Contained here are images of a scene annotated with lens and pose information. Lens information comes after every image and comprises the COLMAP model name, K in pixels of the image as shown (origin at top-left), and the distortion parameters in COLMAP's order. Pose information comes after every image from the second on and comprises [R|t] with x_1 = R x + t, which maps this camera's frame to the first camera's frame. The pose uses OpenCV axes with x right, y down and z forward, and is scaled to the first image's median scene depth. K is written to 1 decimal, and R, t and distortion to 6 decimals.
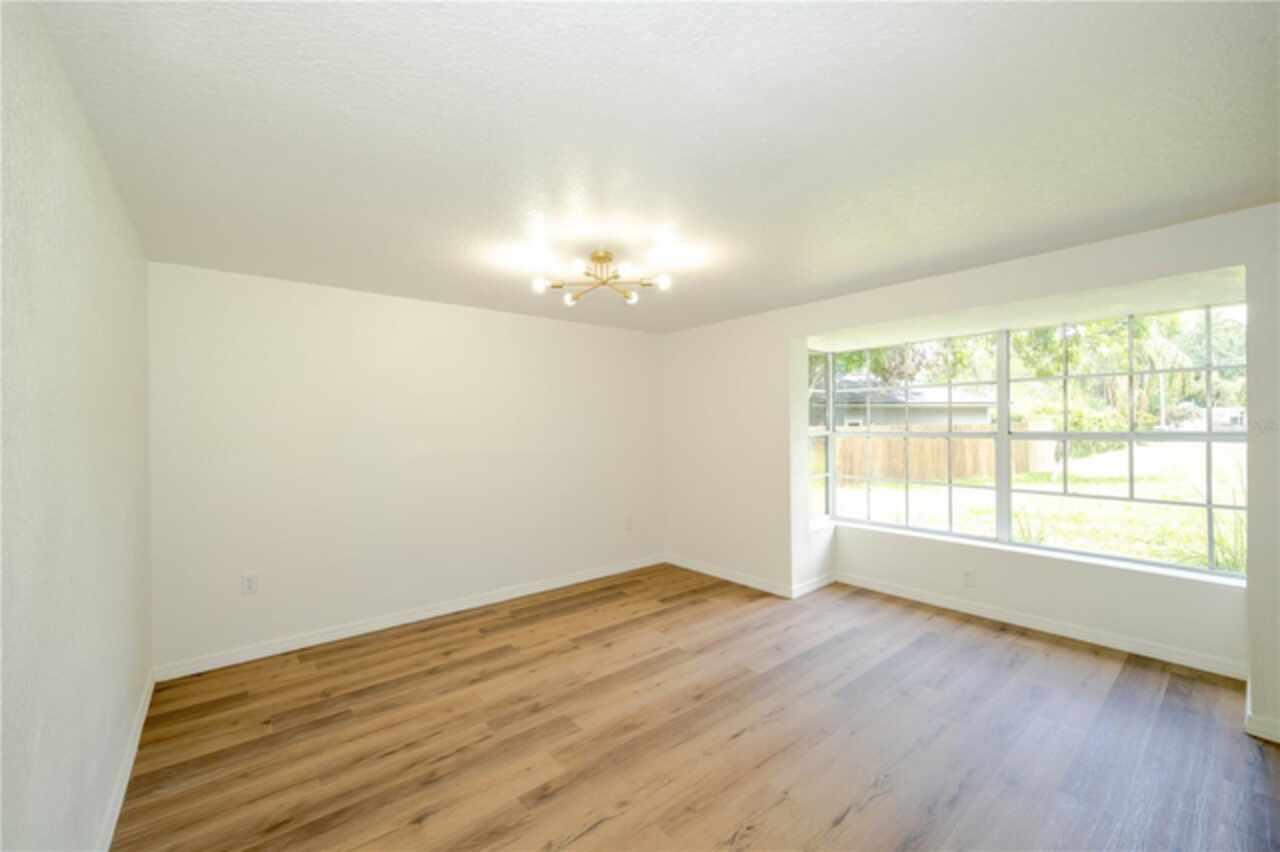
lens RADIAL K [[506.8, 0, 642.2], [0, 506.8, 423.9], [0, 0, 1]] dist [0.003221, 0.000197]
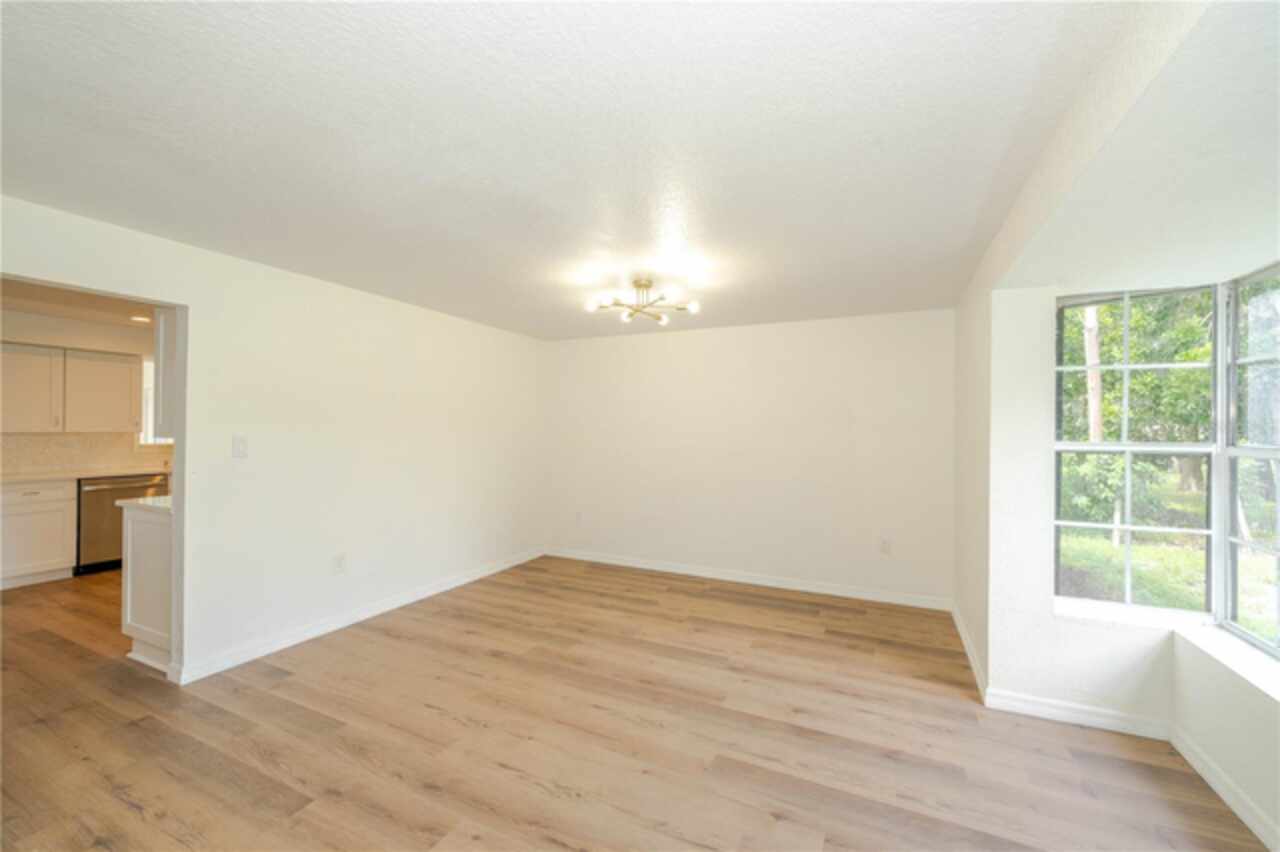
lens RADIAL K [[506.8, 0, 642.2], [0, 506.8, 423.9], [0, 0, 1]] dist [0.003221, 0.000197]
pose [[0.419491, 0.000562, -0.907759, 0.880908], [-0.003248, 0.999994, -0.000882, -0.005081], [0.907754, 0.003318, 0.419491, 0.440093]]
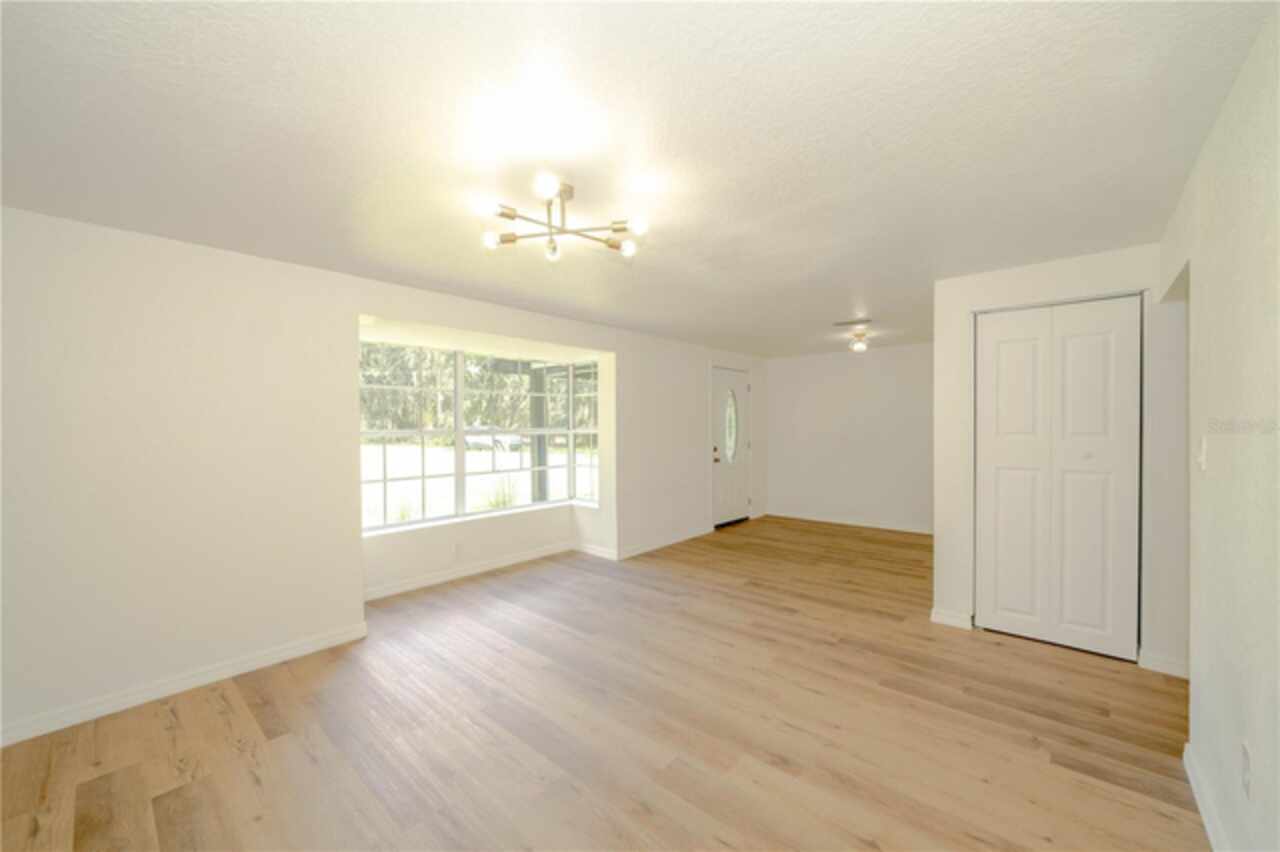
lens RADIAL K [[489.7, 0, 640.0], [0, 489.7, 426.0], [0, 0, 1]] dist [0.000126, 0.000026]
pose [[-0.146226, 0.006612, 0.989229, -0.708169], [-0.000934, 0.999976, -0.006822, 0.013369], [-0.989251, -0.001921, -0.146217, 0.867121]]
